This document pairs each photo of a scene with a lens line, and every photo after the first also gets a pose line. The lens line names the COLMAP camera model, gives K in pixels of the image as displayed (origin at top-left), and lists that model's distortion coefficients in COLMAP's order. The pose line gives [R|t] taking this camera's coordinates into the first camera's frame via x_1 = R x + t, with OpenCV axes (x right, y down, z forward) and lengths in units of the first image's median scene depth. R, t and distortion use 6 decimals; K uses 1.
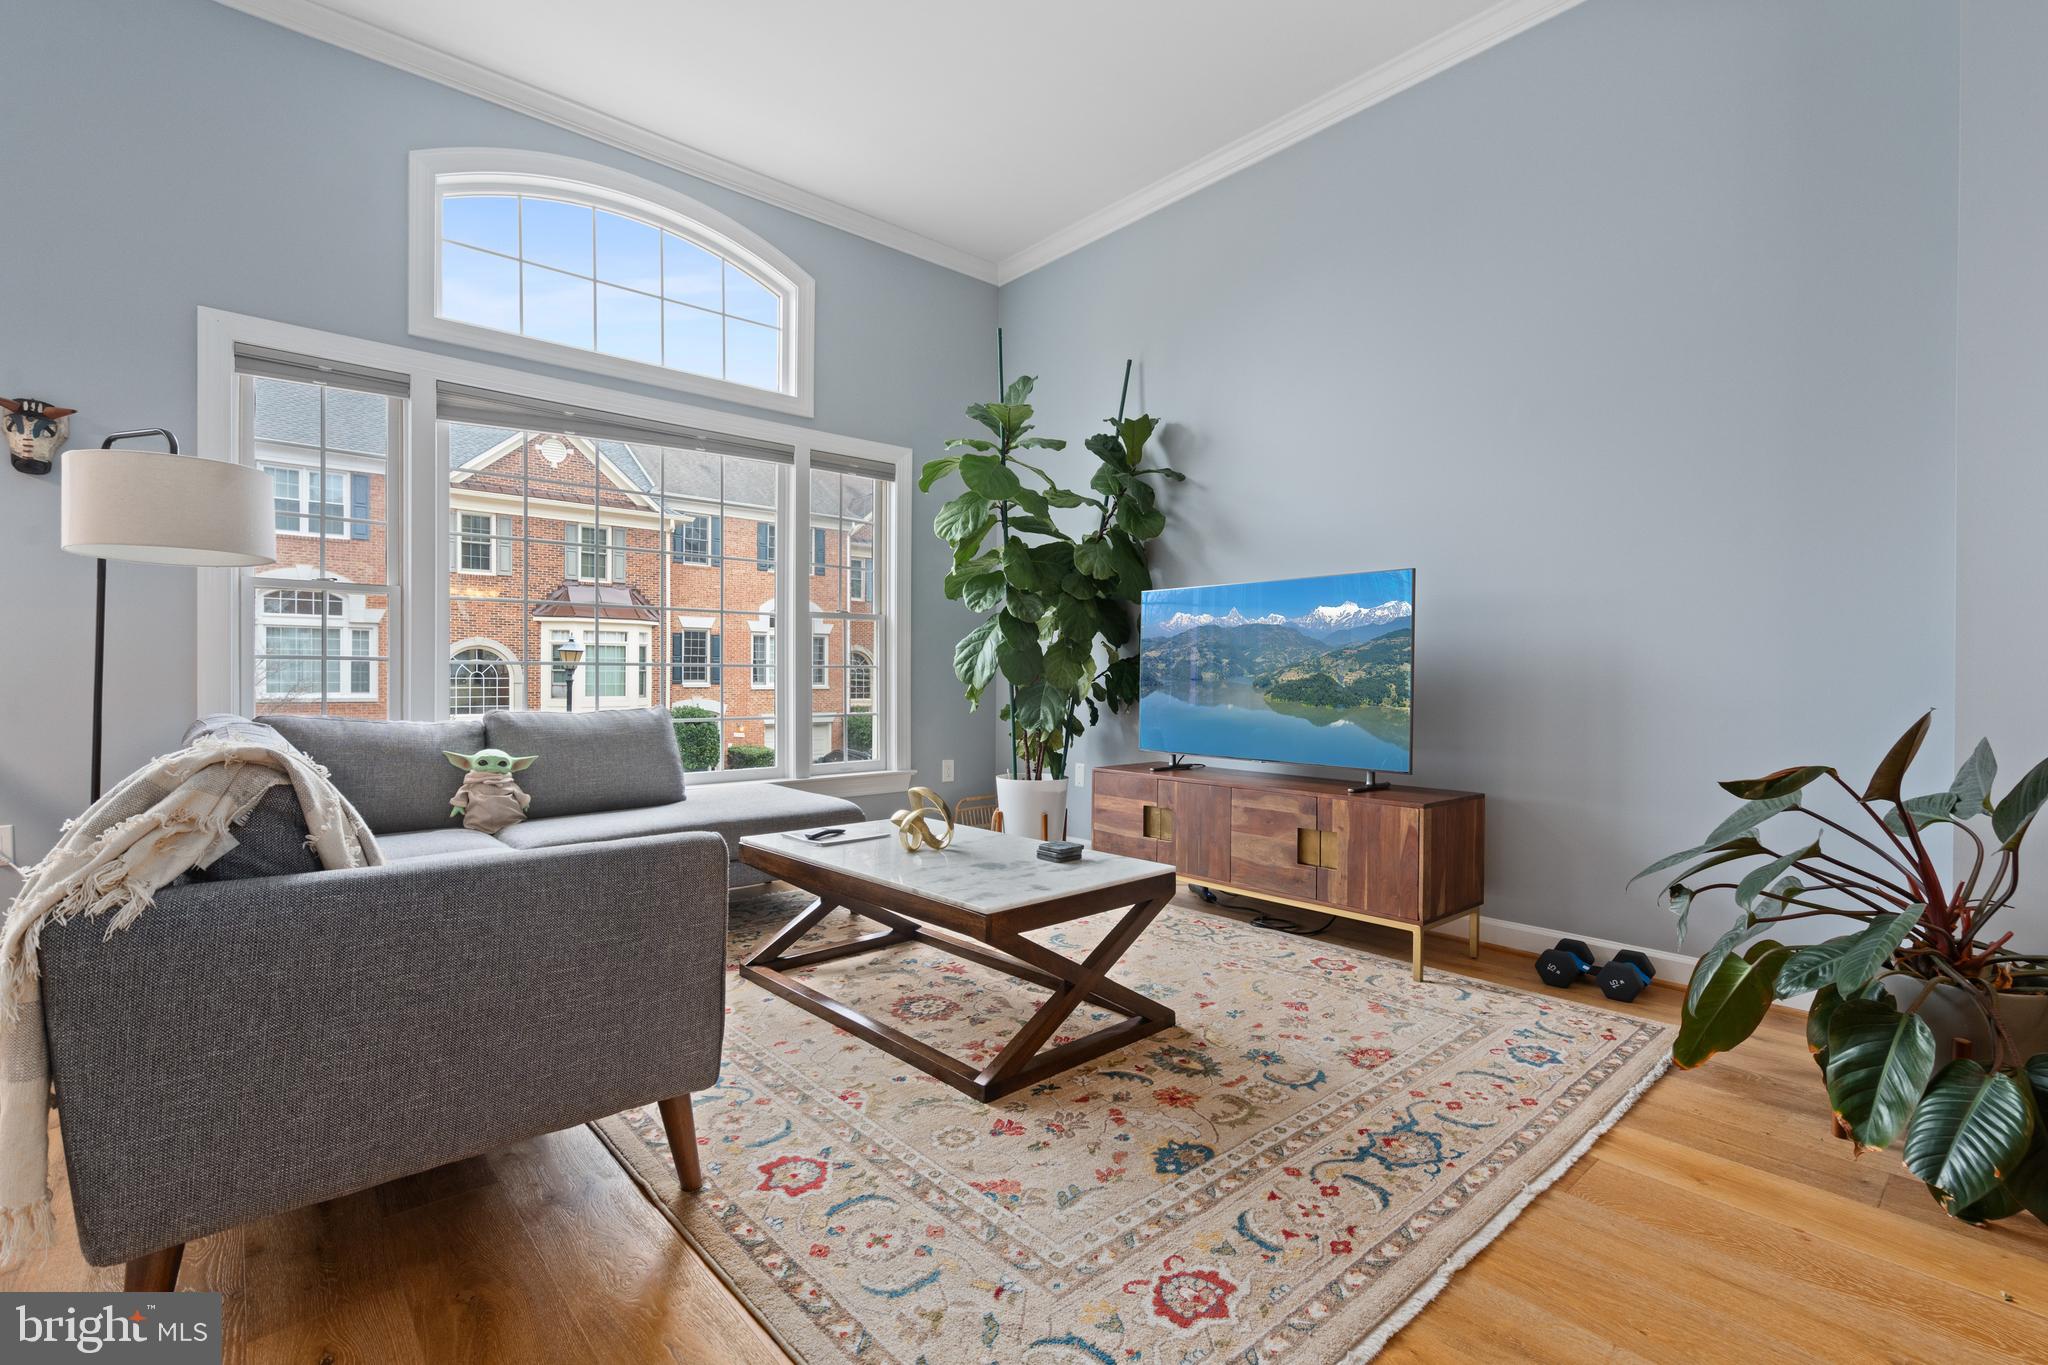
lens RADIAL K [[923.1, 0, 1015.2], [0, 923.1, 681.1], [0, 0, 1]] dist [-0.004809, 0.002206]
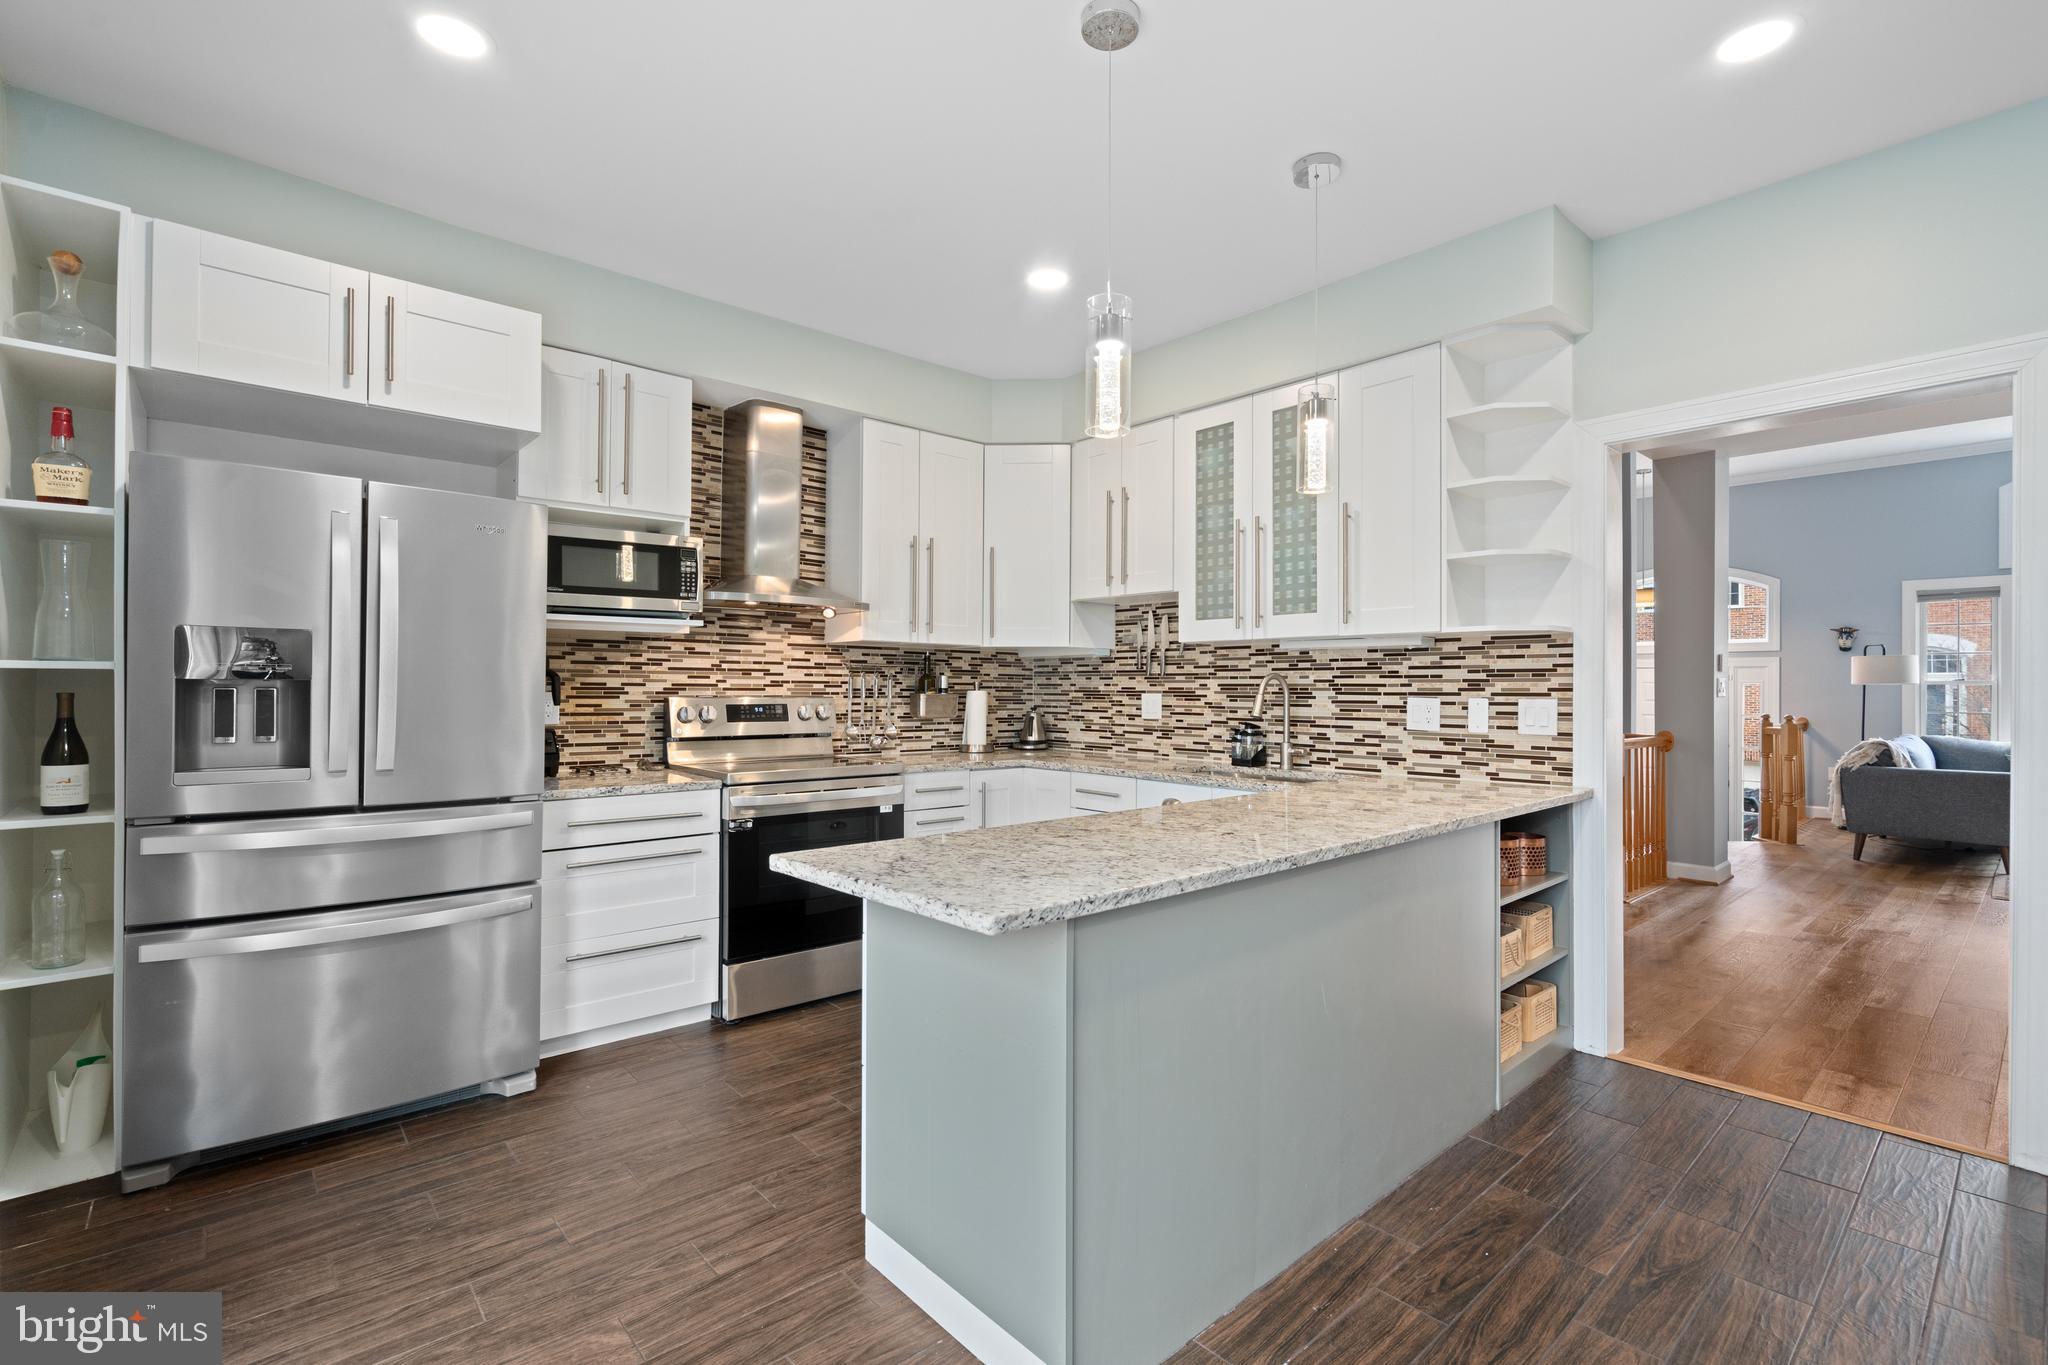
lens RADIAL K [[923.1, 0, 1032.5], [0, 923.1, 682.6], [0, 0, 1]] dist [-0.004809, 0.002206]
pose [[0.014887, -0.009994, -0.999839, 1.724920], [-0.010055, 0.999898, -0.010144, -0.060449], [0.999839, 0.010205, 0.014785, -1.544478]]
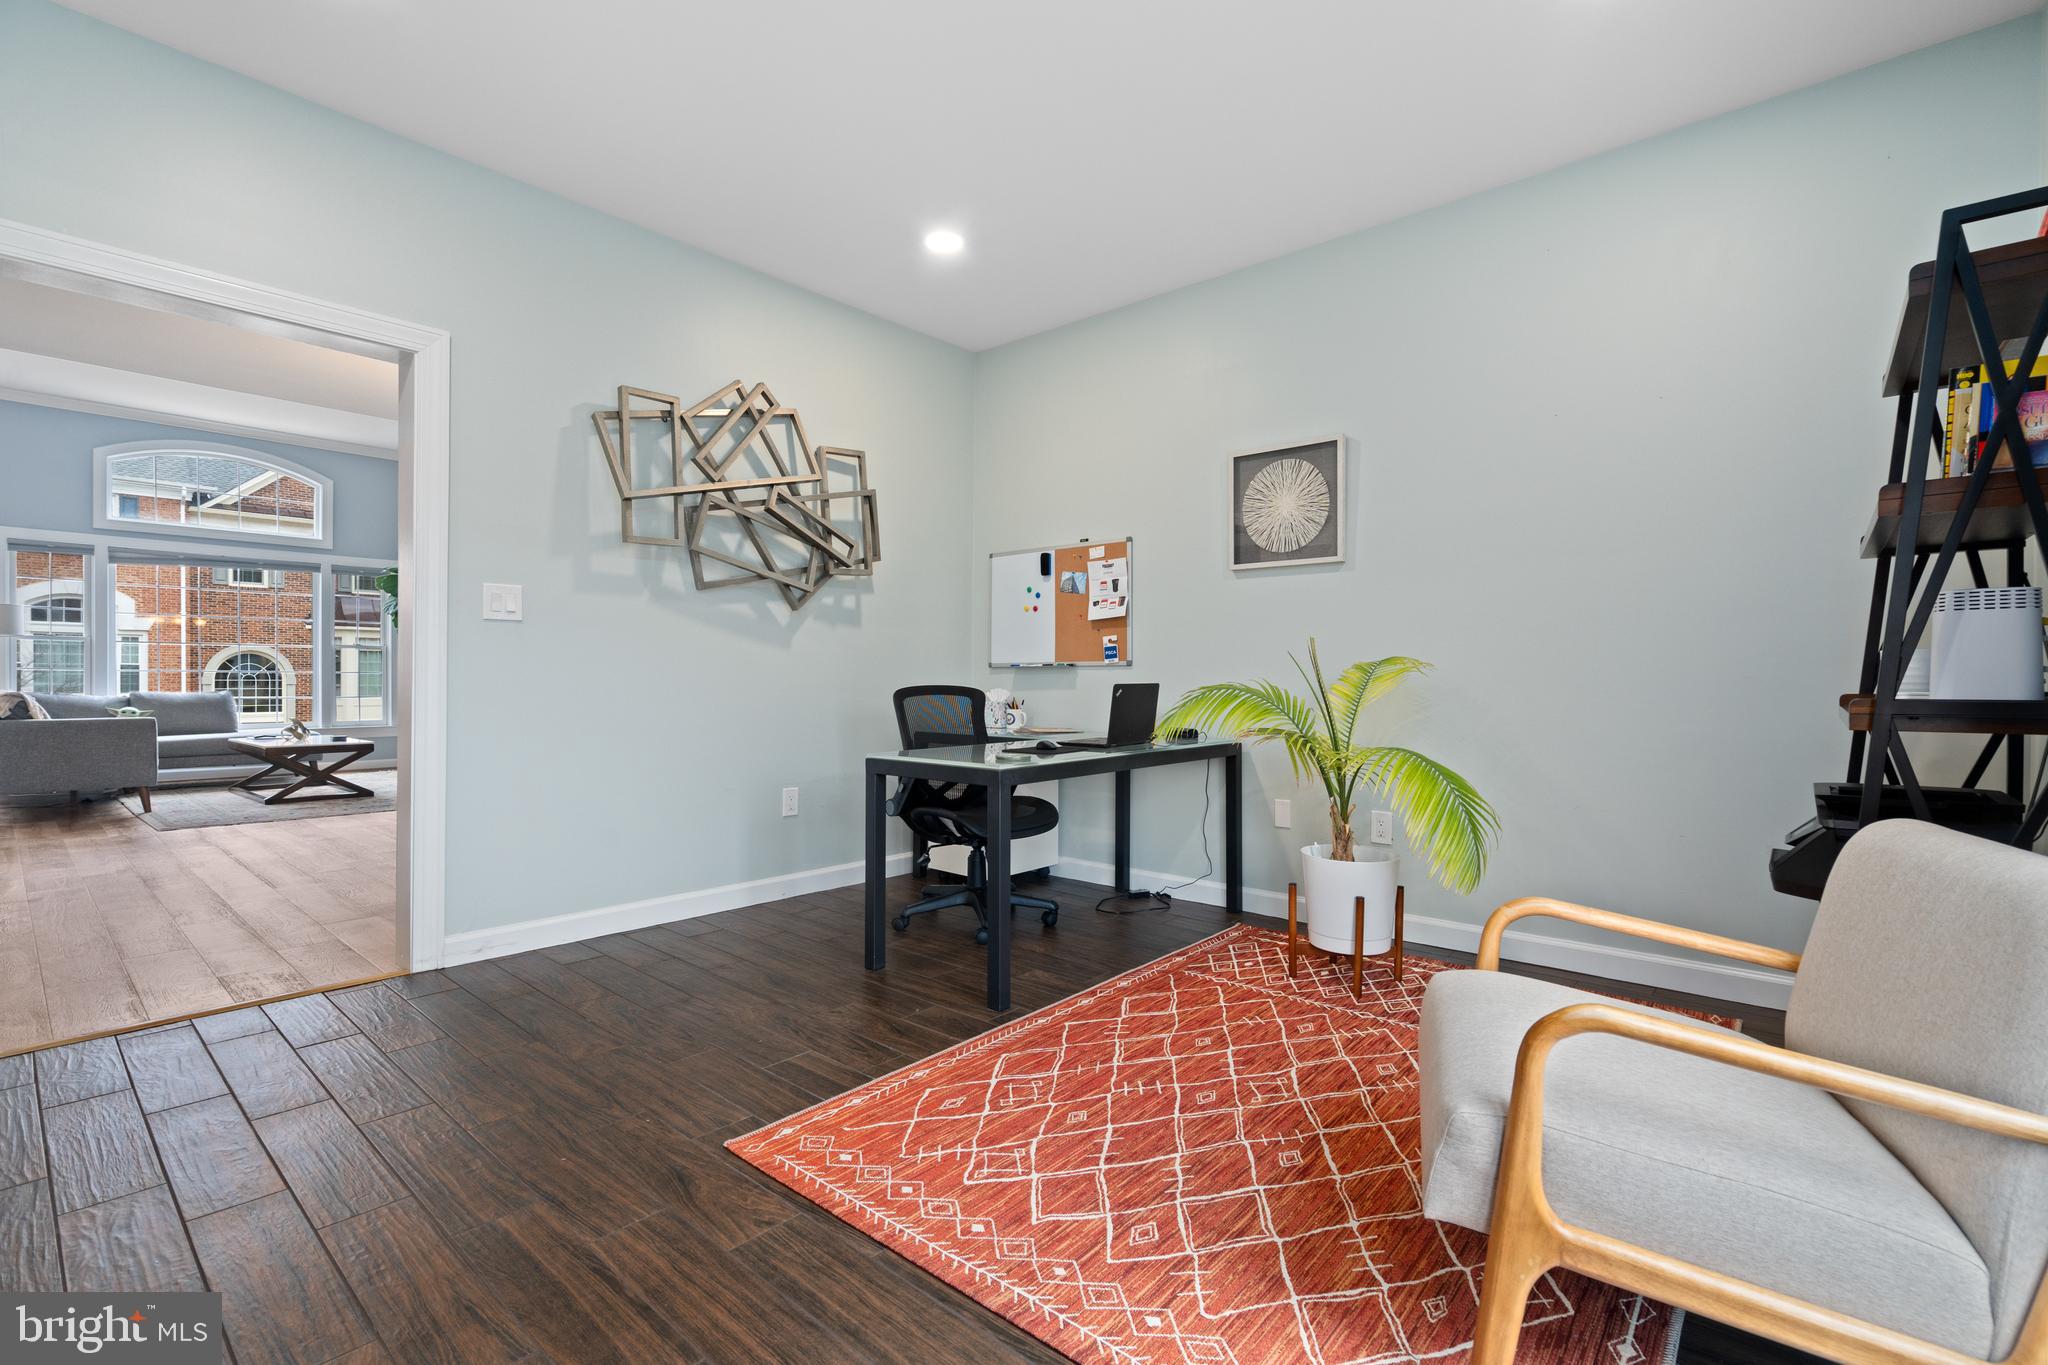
lens RADIAL K [[923.1, 0, 1020.5], [0, 923.1, 683.7], [0, 0, 1]] dist [-0.004809, 0.002206]
pose [[0.990774, -0.000146, 0.135524, 1.471823], [0.000308, 0.999999, -0.001170, 0.016922], [-0.135524, 0.001201, 0.990773, -1.768386]]
